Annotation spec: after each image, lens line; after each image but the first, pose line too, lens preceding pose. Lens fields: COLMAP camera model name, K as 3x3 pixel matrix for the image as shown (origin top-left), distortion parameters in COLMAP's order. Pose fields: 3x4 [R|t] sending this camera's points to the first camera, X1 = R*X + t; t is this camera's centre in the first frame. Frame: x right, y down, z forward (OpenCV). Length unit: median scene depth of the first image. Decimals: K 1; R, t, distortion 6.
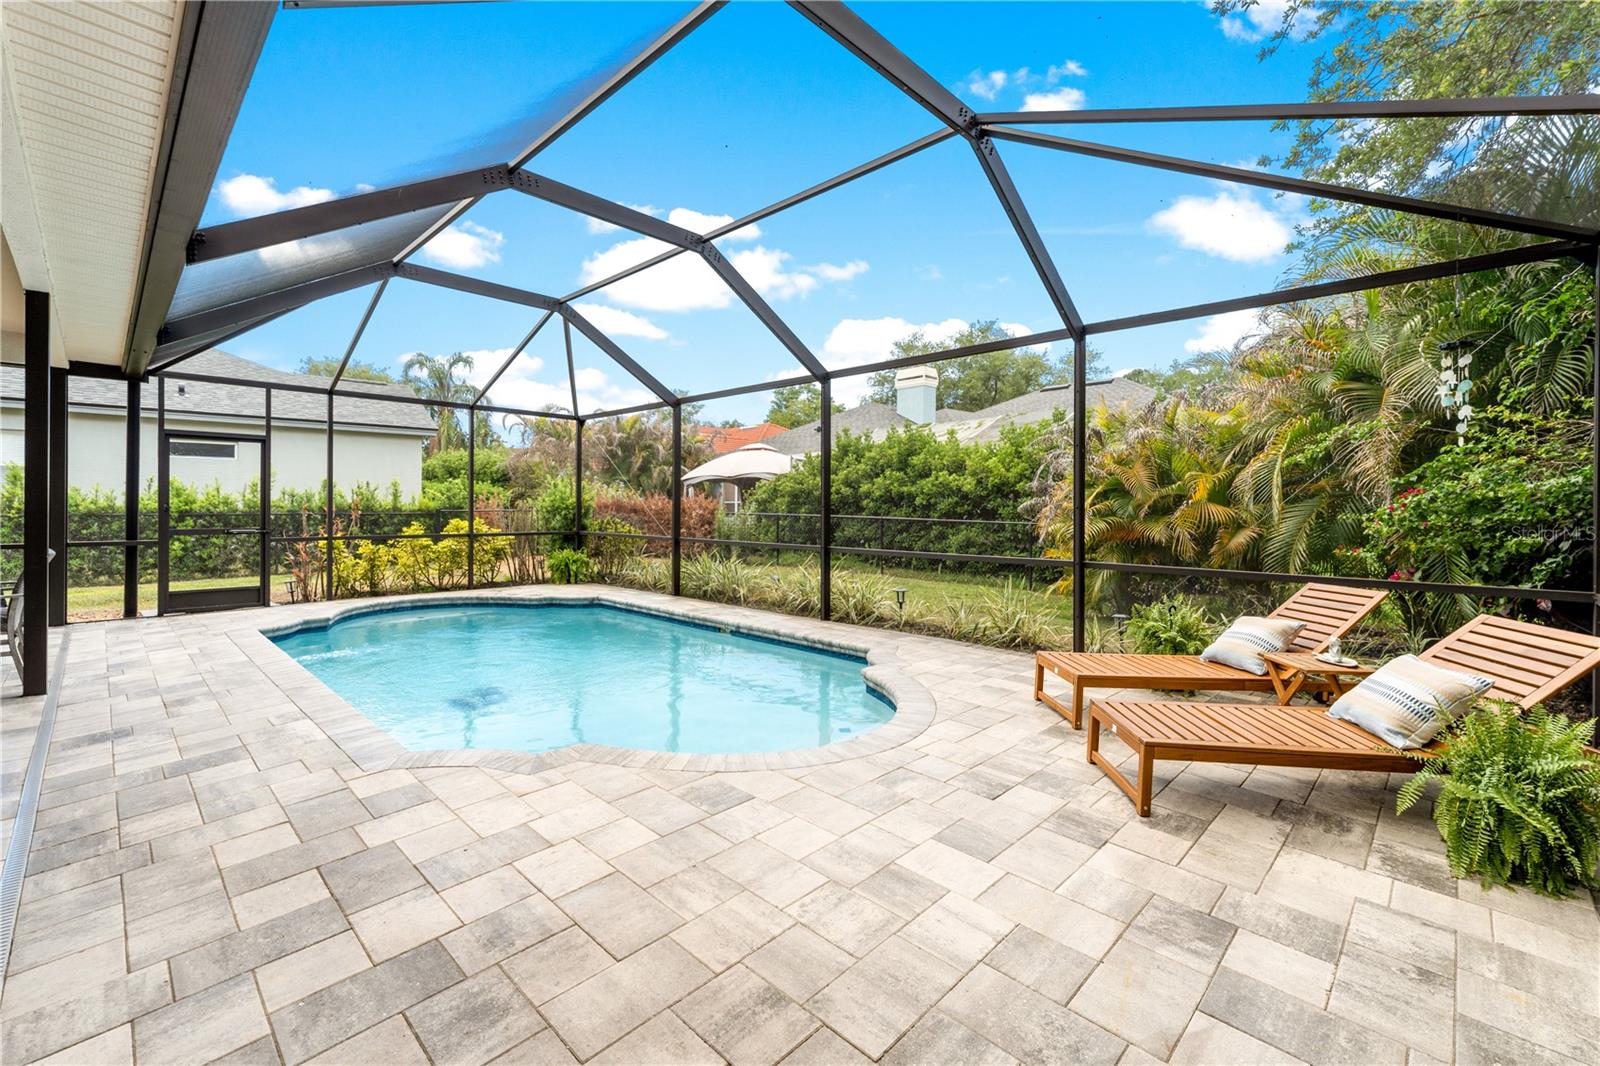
lens RADIAL K [[680.9, 0, 797.4], [0, 680.9, 509.4], [0, 0, 1]] dist [-0.000979, -0.000167]
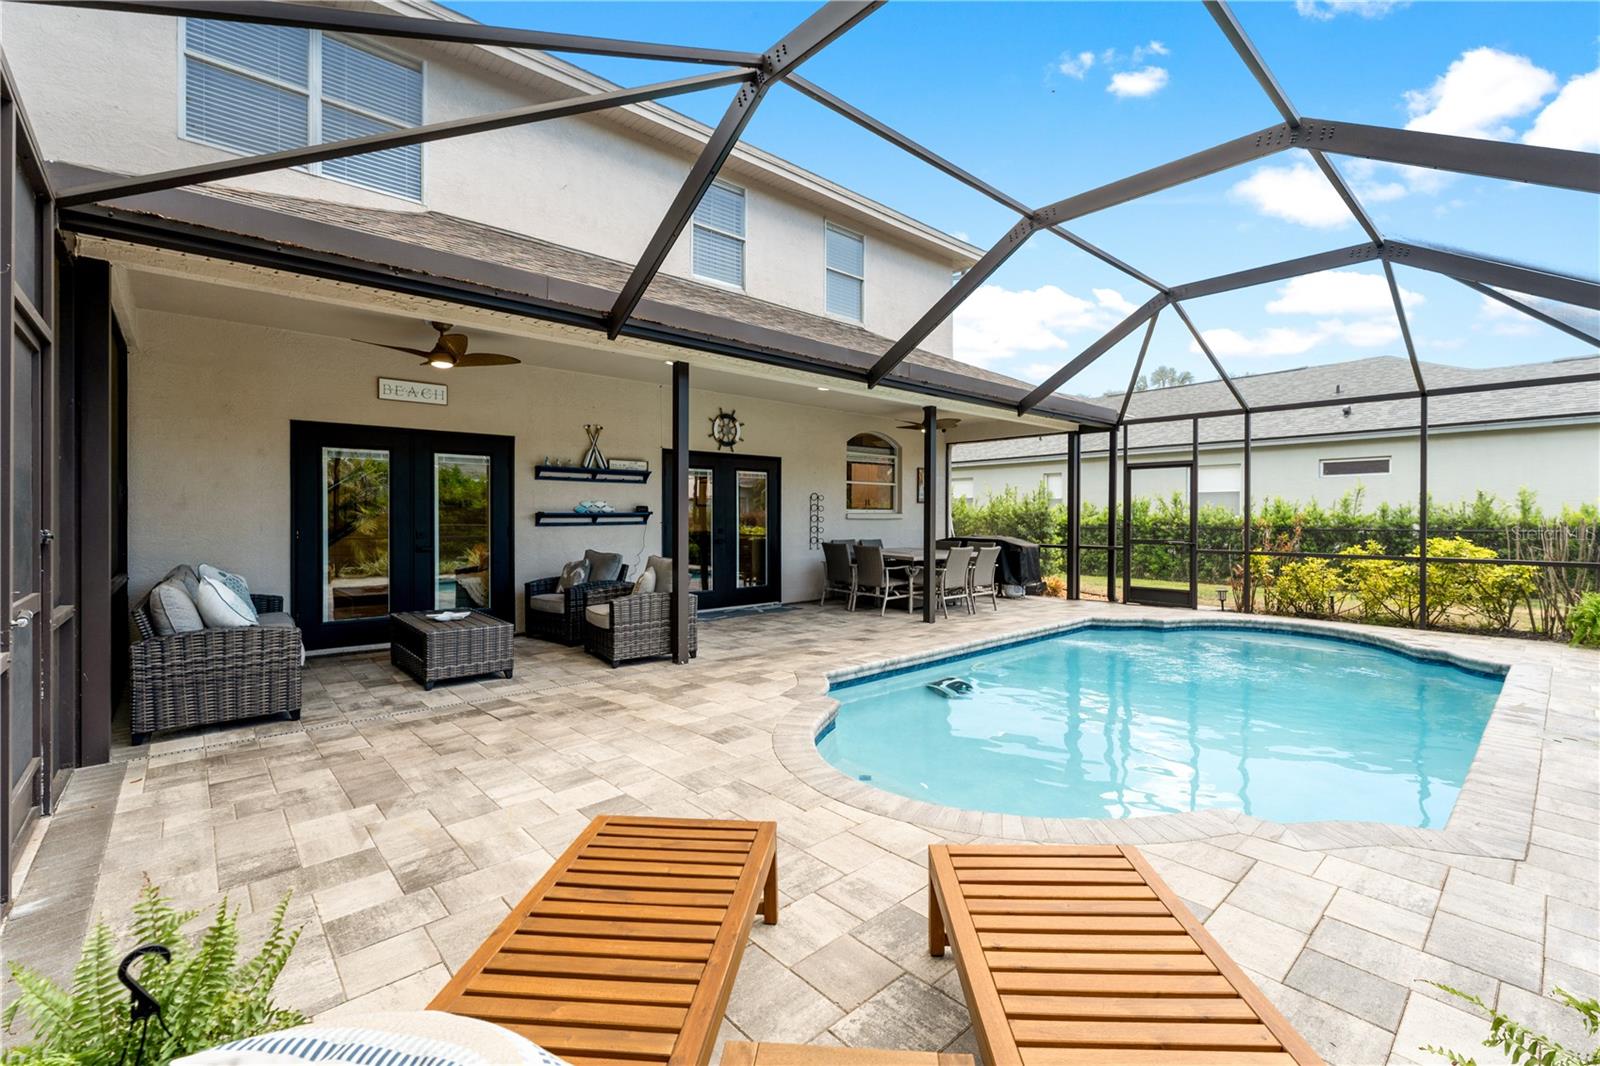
lens RADIAL K [[689.3, 0, 799.6], [0, 689.3, 516.5], [0, 0, 1]] dist [-0.002243, -0.000058]
pose [[-0.066689, -0.005524, -0.997758, 0.467810], [-0.007325, 0.999960, -0.005046, -0.002614], [0.997747, 0.006972, -0.066727, 0.461877]]
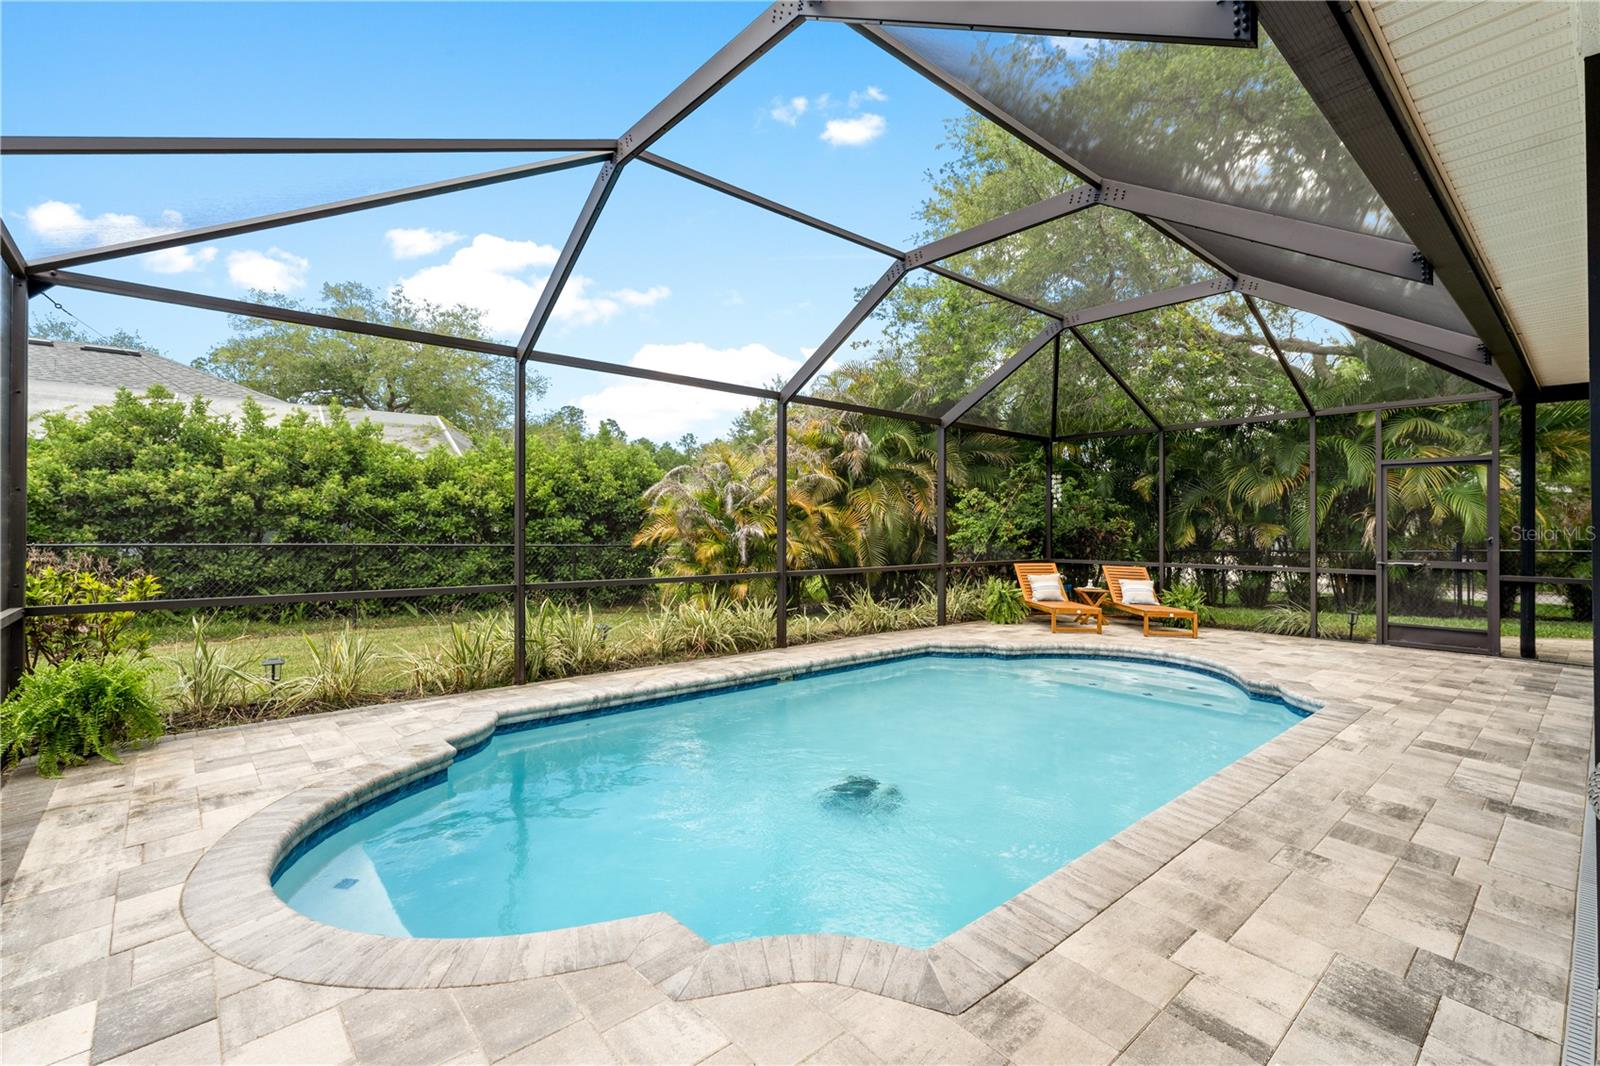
lens RADIAL K [[714.5, 0, 795.3], [0, 714.5, 524.0], [0, 0, 1]] dist [-0.002671, -0.000897]
pose [[0.078513, 0.001056, 0.996913, -0.960874], [0.000572, 0.999999, -0.001104, -0.011864], [-0.996913, 0.000656, 0.078513, 0.892273]]
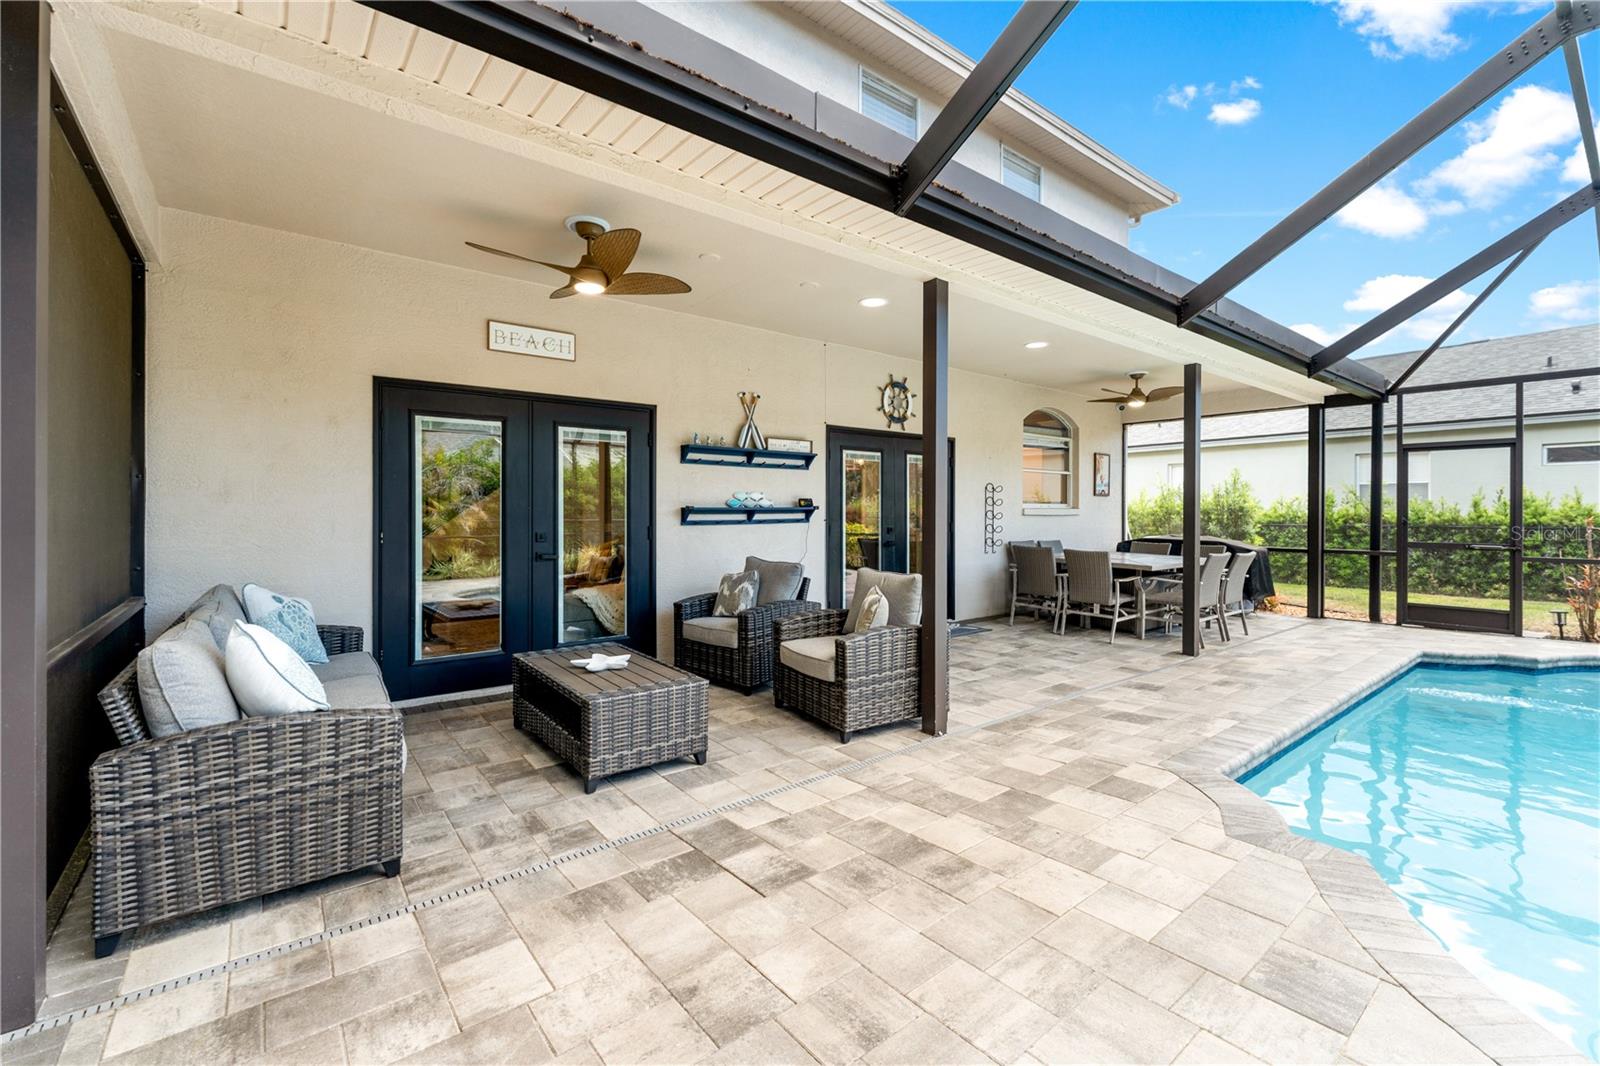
lens RADIAL K [[680.9, 0, 797.4], [0, 680.9, 509.4], [0, 0, 1]] dist [-0.000979, -0.000167]
pose [[-0.128660, -0.008674, -0.991651, 0.212176], [-0.008332, 0.999936, -0.007665, -0.003468], [0.991654, 0.007276, -0.128724, 0.230359]]
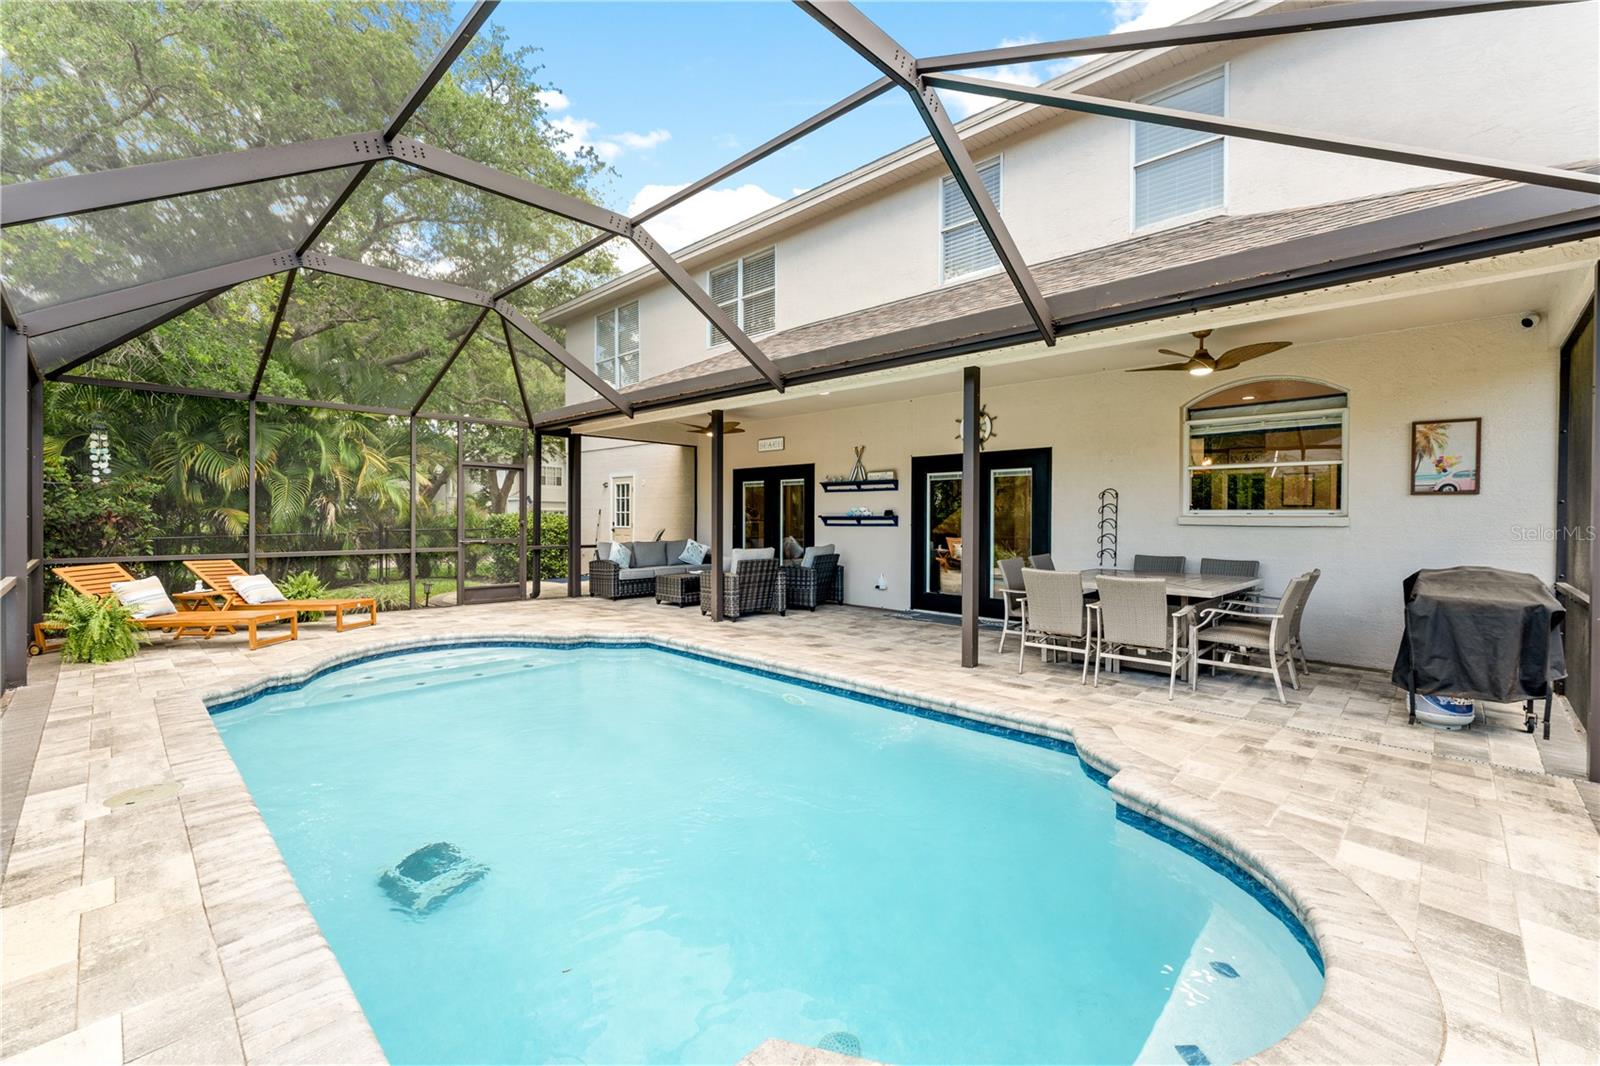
lens RADIAL K [[675.6, 0, 800.3], [0, 675.6, 522.5], [0, 0, 1]] dist [-0.000559, 0.000421]
pose [[-0.999916, -0.012183, -0.004445, -0.464650], [-0.012240, 0.999841, 0.012948, -0.014797], [0.004286, 0.013001, -0.999906, 1.395925]]
